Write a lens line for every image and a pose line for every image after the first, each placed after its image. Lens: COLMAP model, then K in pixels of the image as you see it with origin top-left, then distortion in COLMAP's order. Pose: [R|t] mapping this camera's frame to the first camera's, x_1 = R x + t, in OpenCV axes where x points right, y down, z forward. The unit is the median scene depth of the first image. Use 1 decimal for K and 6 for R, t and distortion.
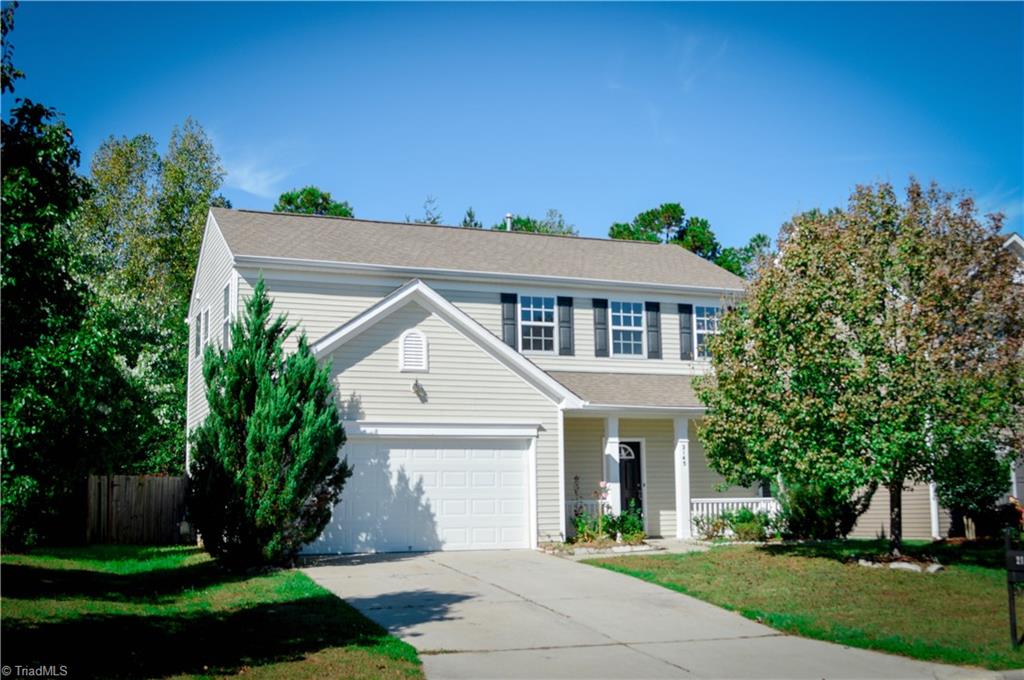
lens RADIAL K [[1152.8, 0, 512.0], [0, 1152.8, 340.0], [0, 0, 1]] dist [-0.054848, 0.000564]
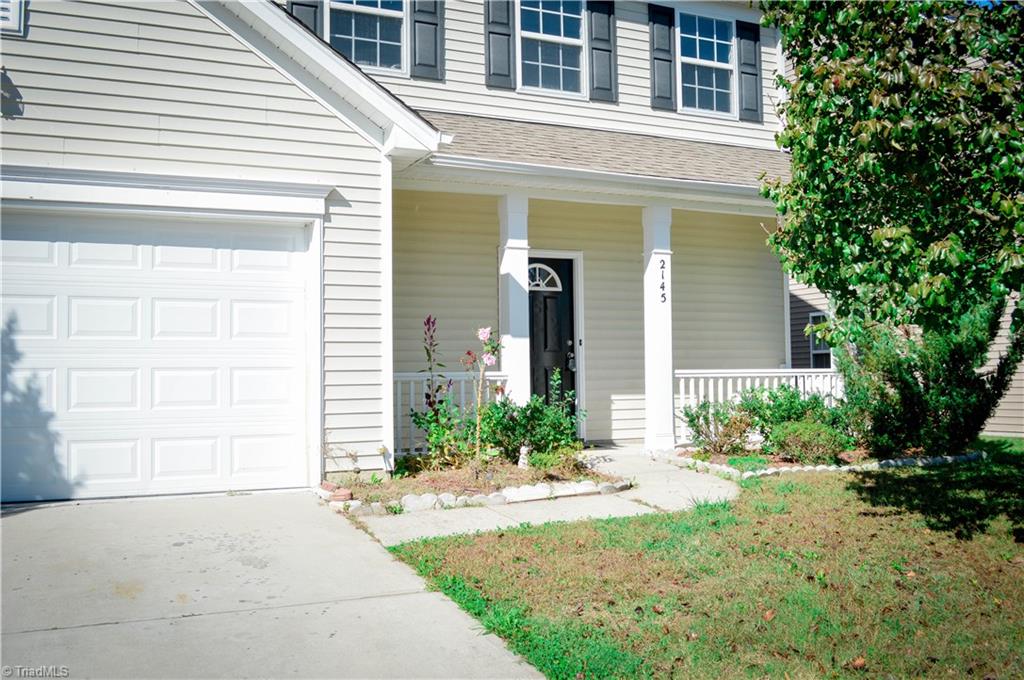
lens RADIAL K [[964.3, 0, 512.0], [0, 964.3, 340.0], [0, 0, 1]] dist [-0.063052, 0.008509]
pose [[0.998689, 0.004383, 0.050995, 0.065919], [-0.009738, 0.994400, 0.105232, 0.084200], [-0.050248, -0.105591, 0.993139, 0.605887]]
